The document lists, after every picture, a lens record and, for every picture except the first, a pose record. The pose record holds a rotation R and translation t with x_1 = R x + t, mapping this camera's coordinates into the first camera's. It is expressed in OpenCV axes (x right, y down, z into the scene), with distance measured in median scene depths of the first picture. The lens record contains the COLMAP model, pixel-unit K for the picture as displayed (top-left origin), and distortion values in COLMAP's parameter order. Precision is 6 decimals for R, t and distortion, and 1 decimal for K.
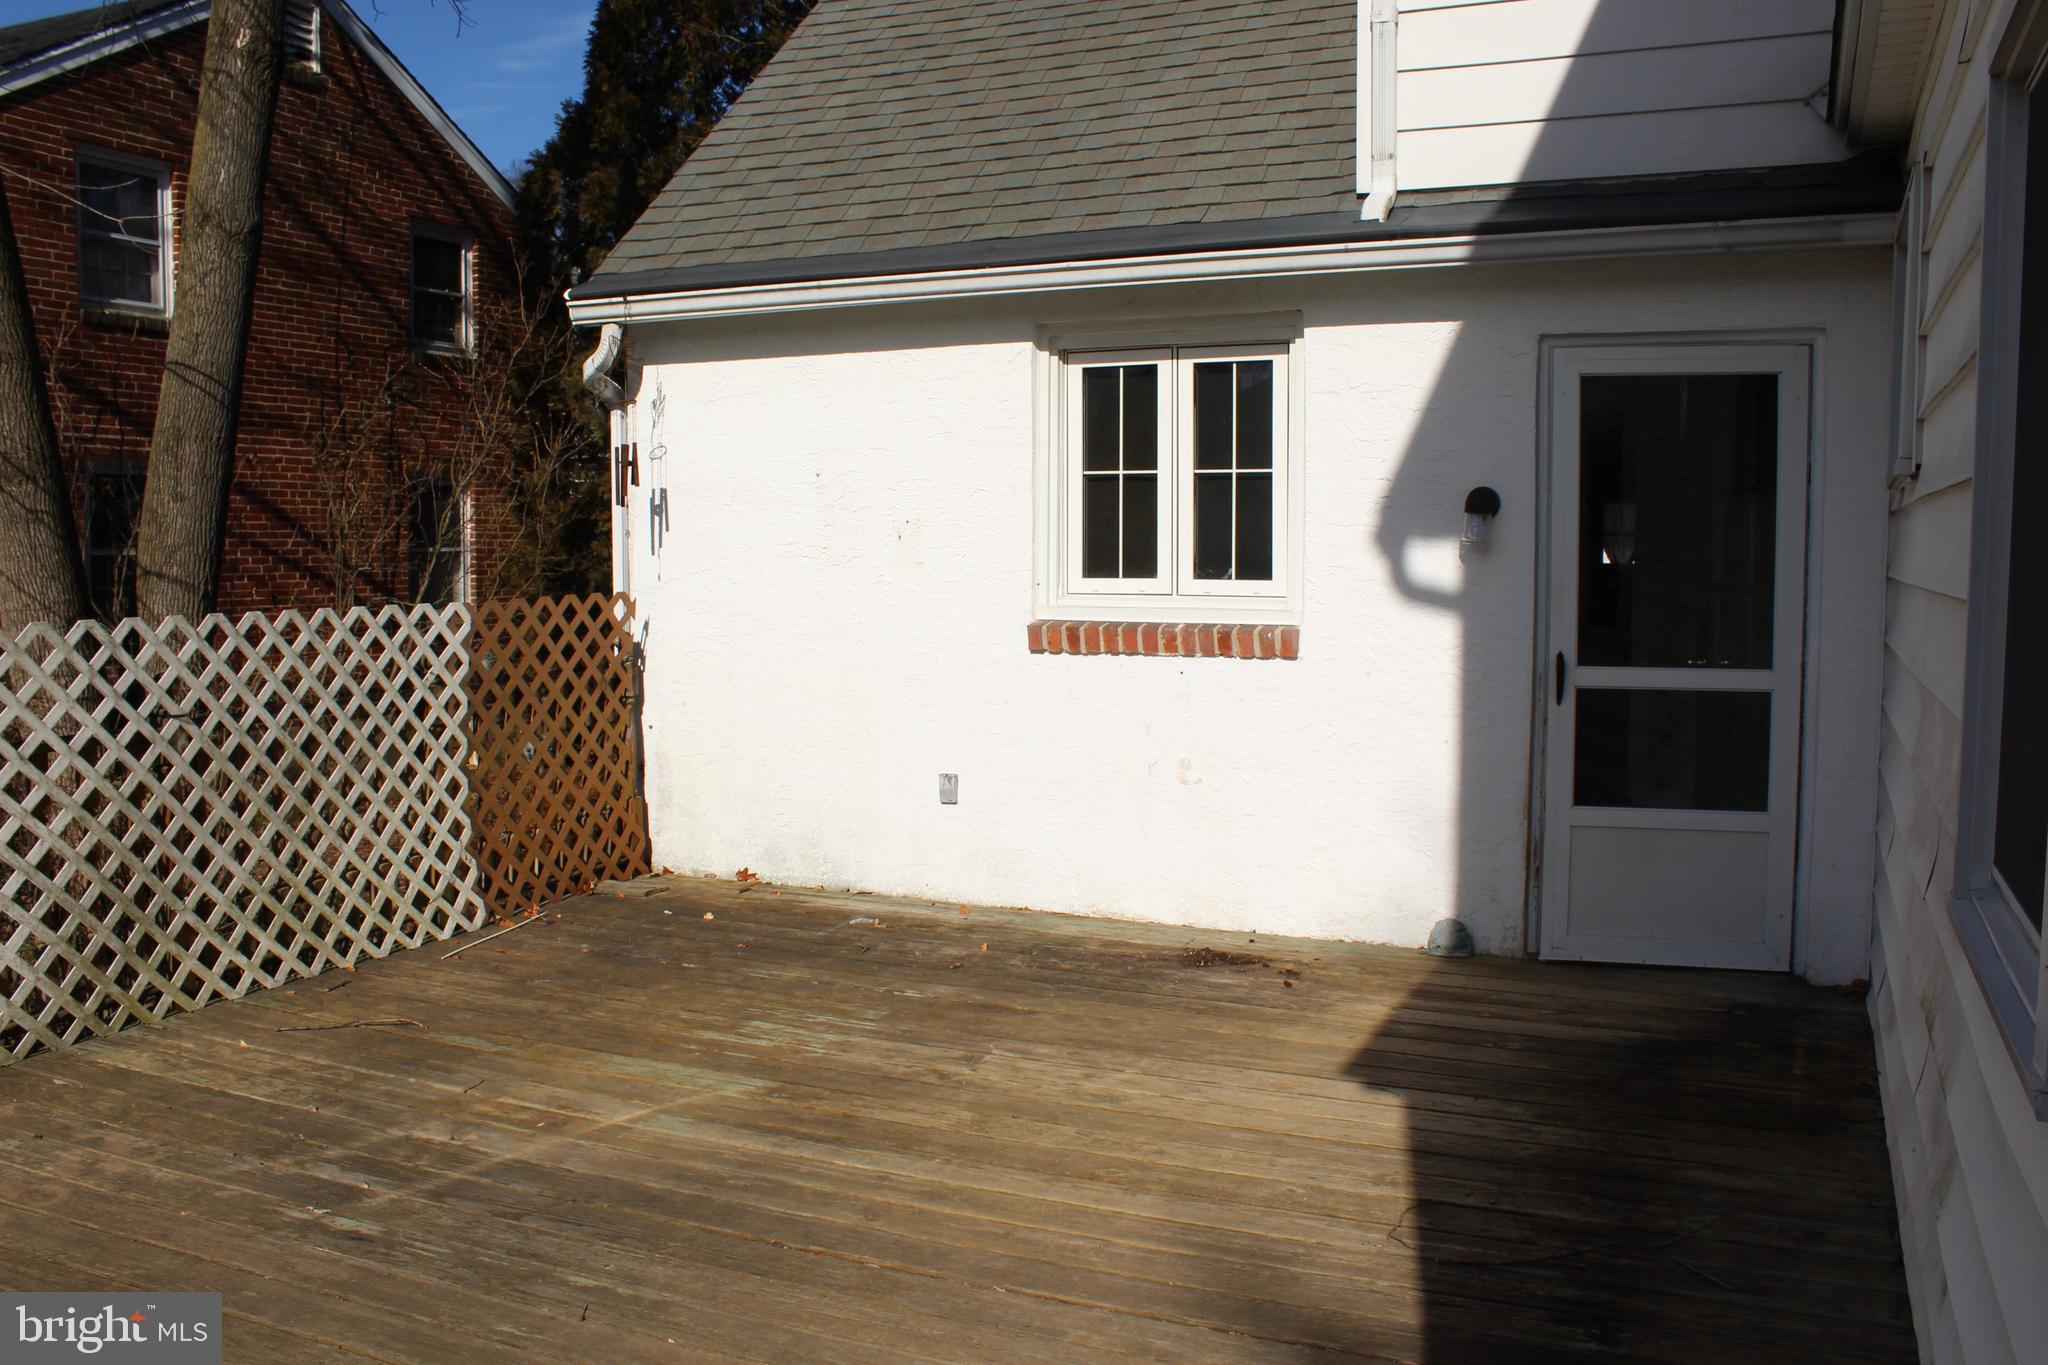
lens RADIAL K [[1716.2, 0, 1026.9], [0, 1716.2, 682.1], [0, 0, 1]] dist [-0.158495, 0.139229]
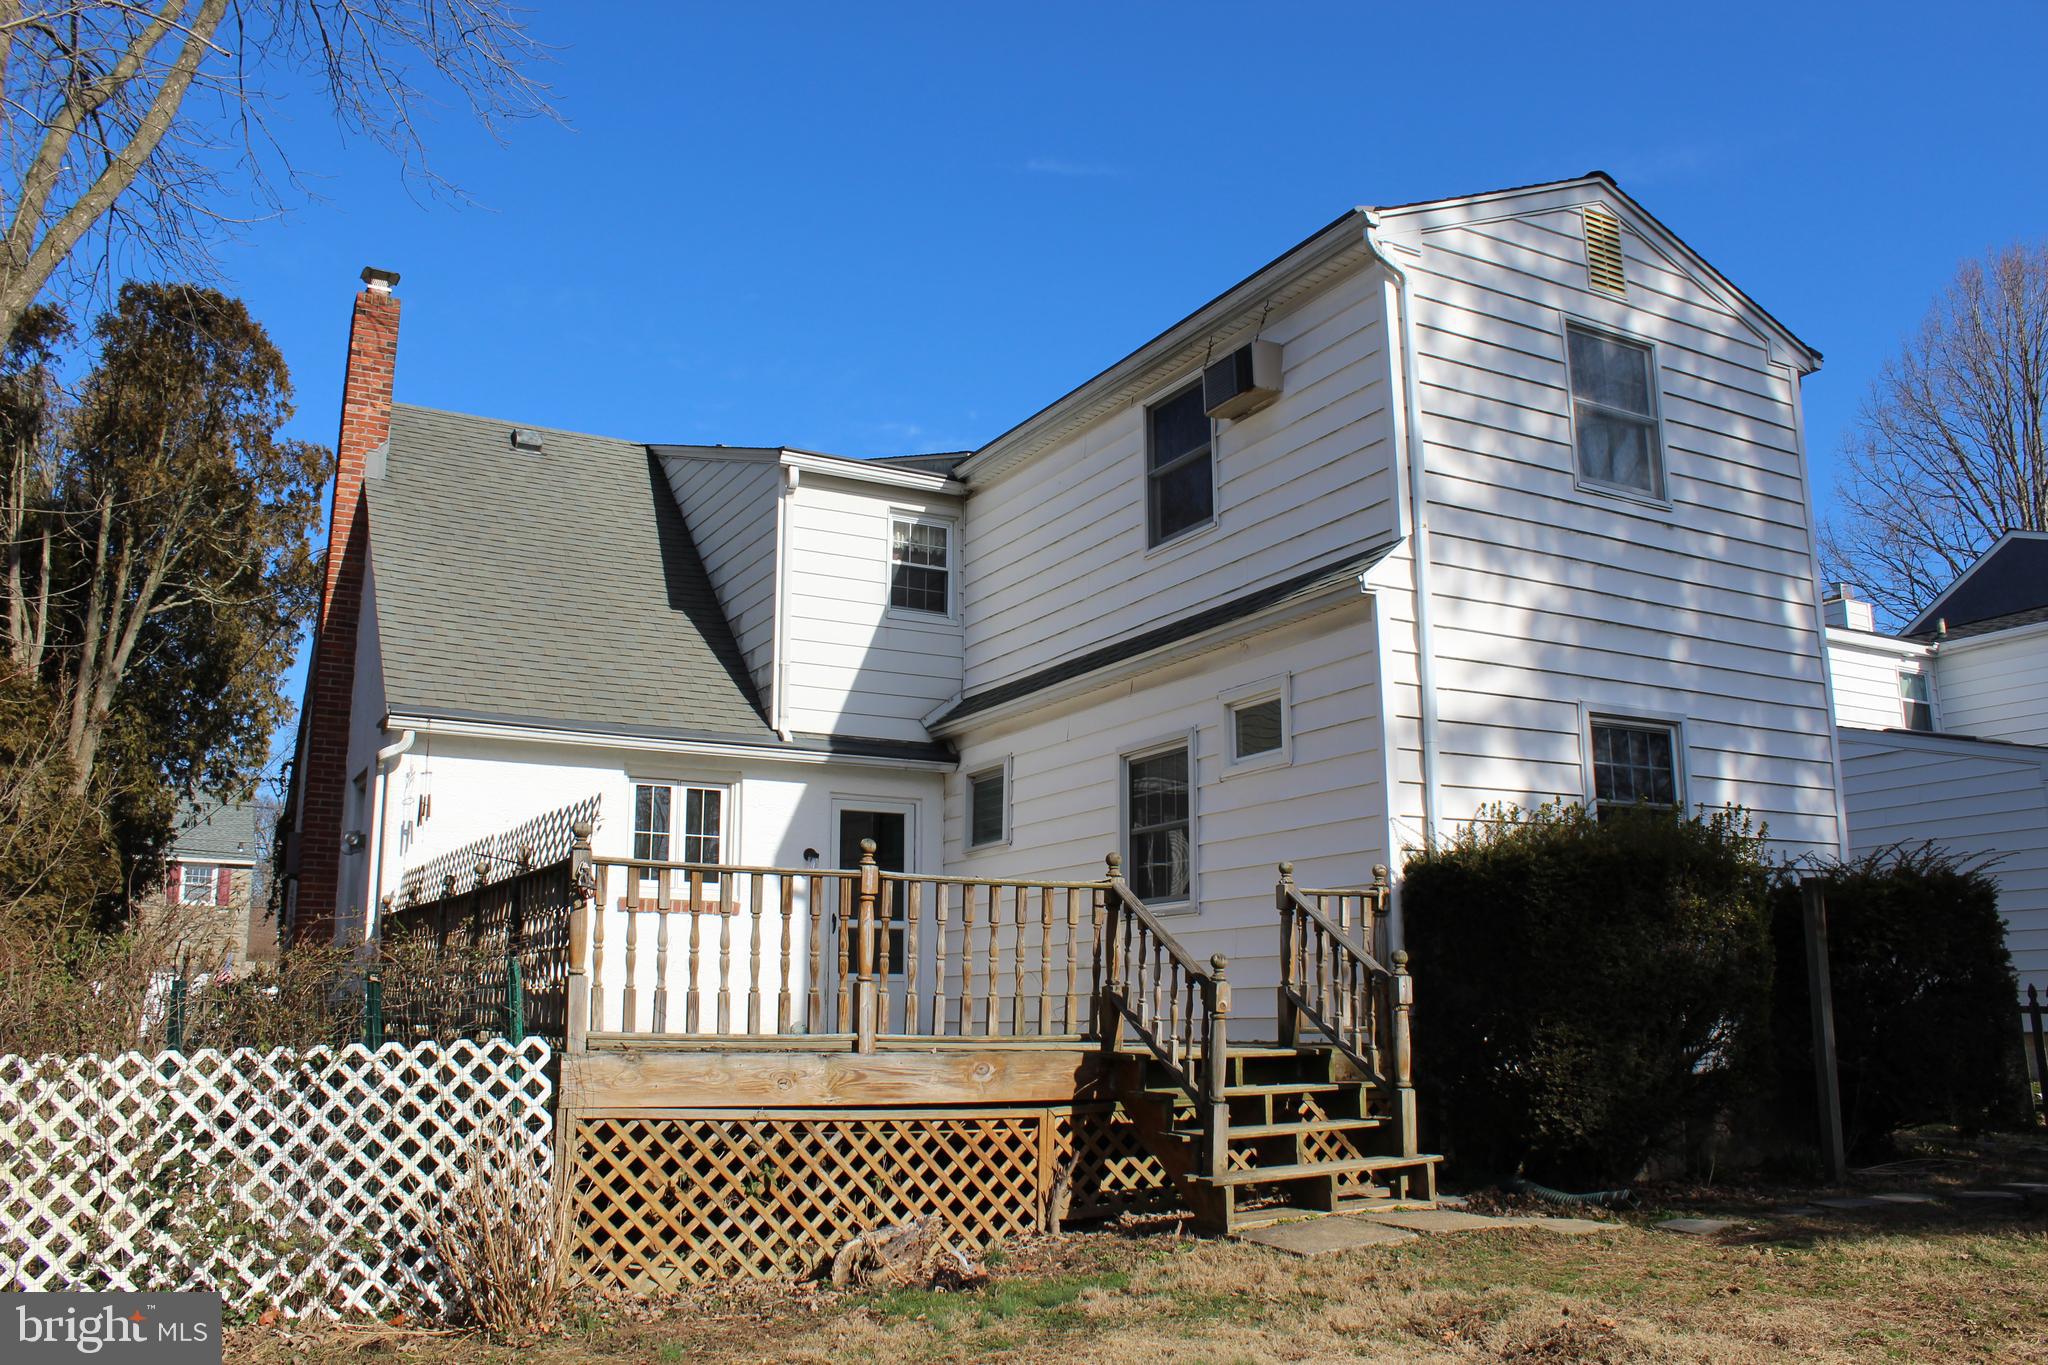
lens RADIAL K [[1716.2, 0, 1019.0], [0, 1716.2, 671.3], [0, 0, 1]] dist [-0.158495, 0.139229]
pose [[0.600008, 0.160902, 0.783646, -1.675611], [0.062690, 0.967096, -0.246569, 0.291407], [-0.797534, 0.197070, 0.570178, -0.795342]]
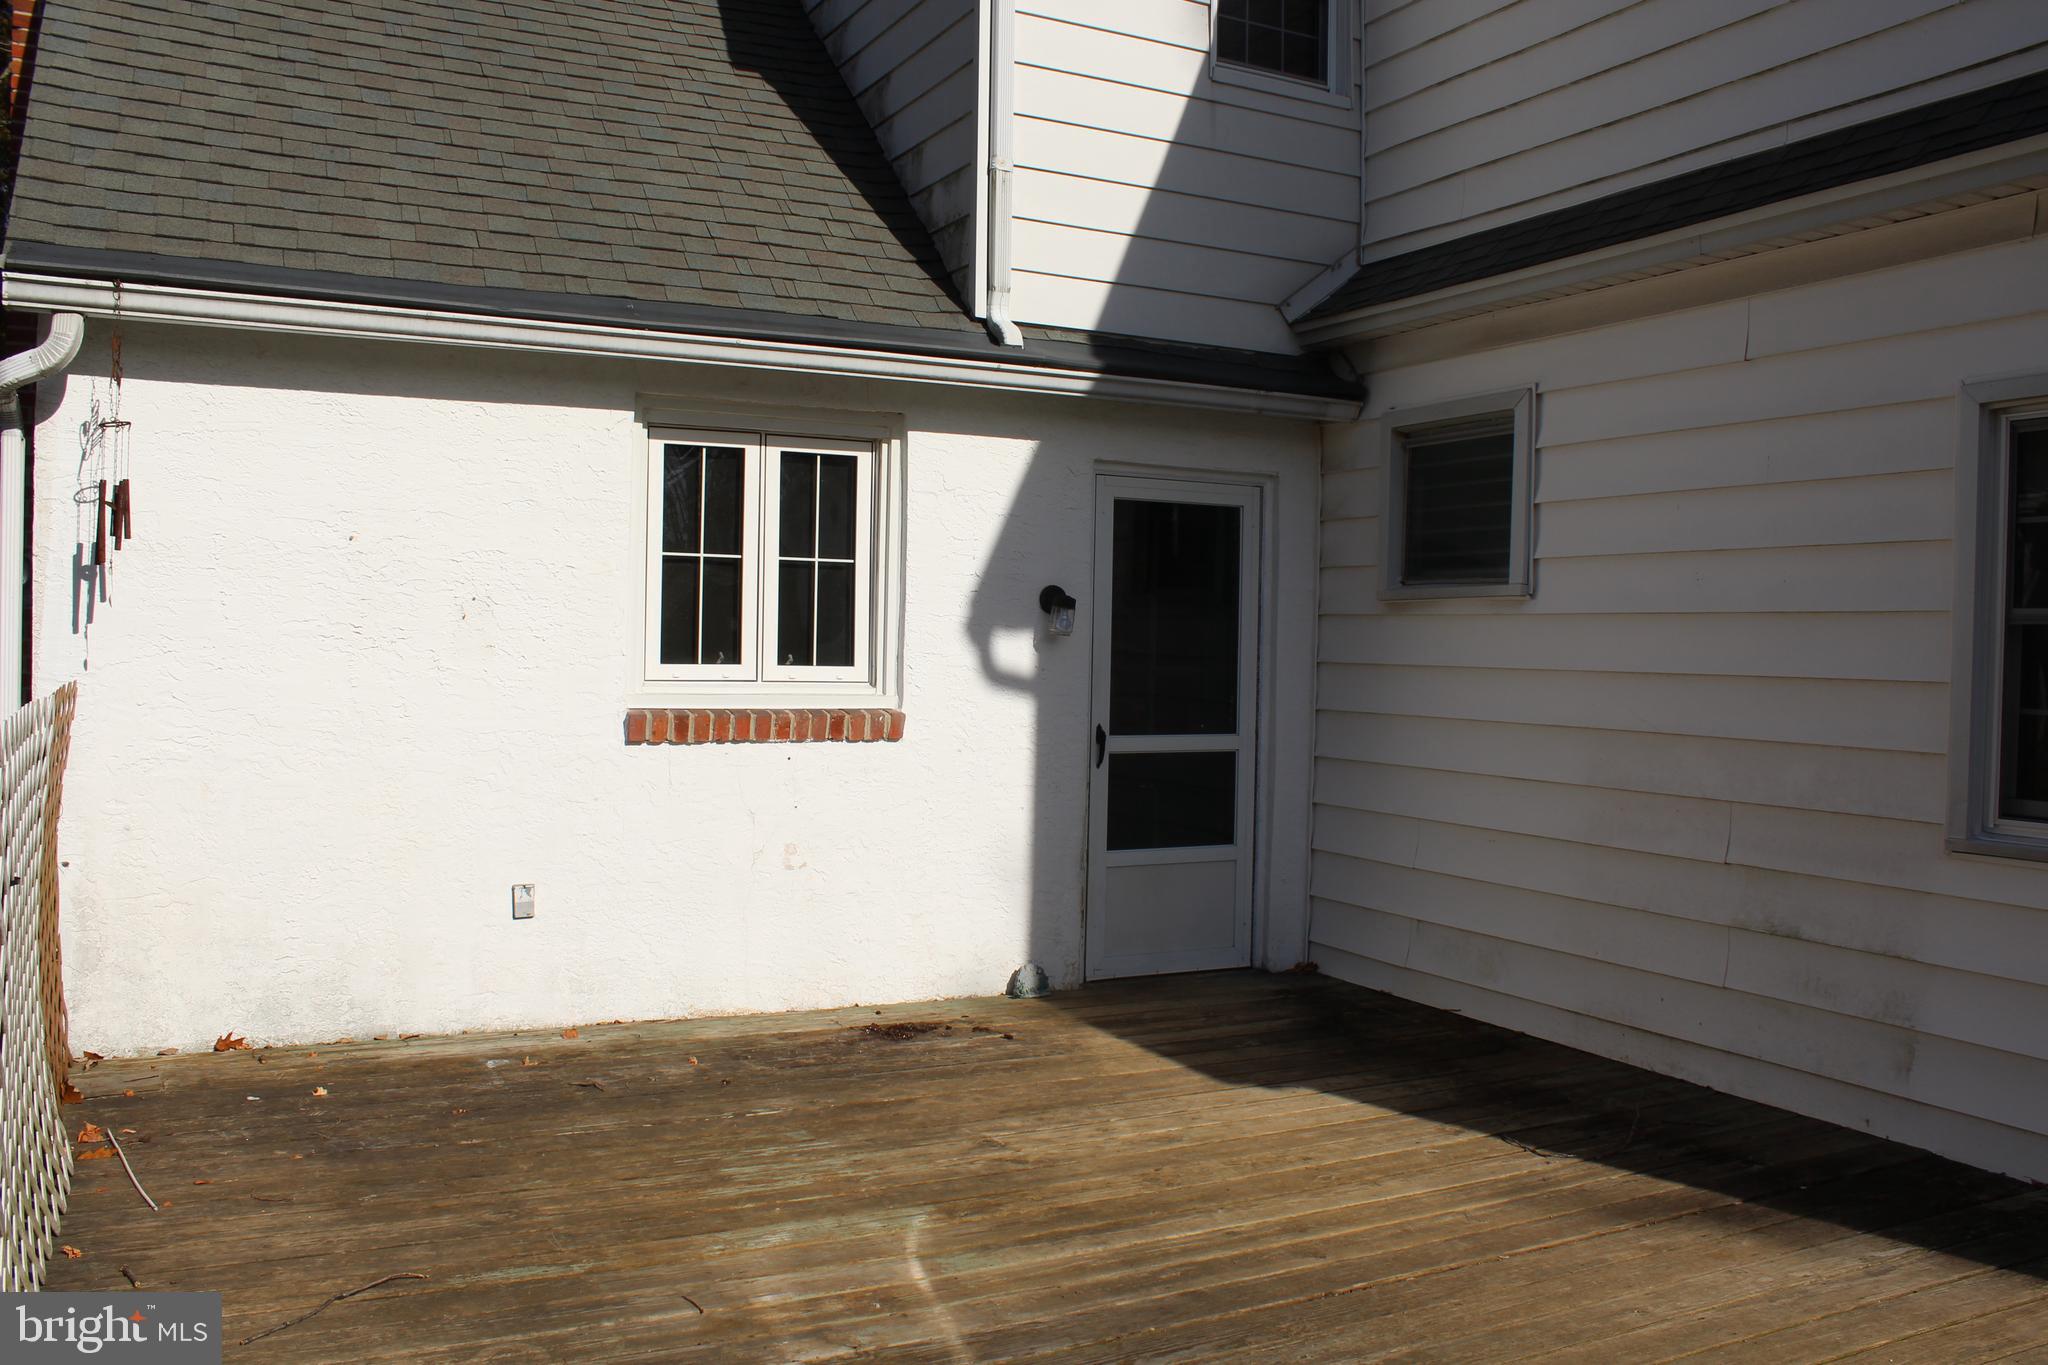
lens RADIAL K [[1716.2, 0, 1036.0], [0, 1716.2, 690.3], [0, 0, 1]] dist [-0.158495, 0.139229]
pose [[0.616305, -0.010388, 0.787439, -0.699699], [0.043941, 0.998809, -0.021215, -0.020309], [-0.786281, 0.047675, 0.616027, 0.306174]]
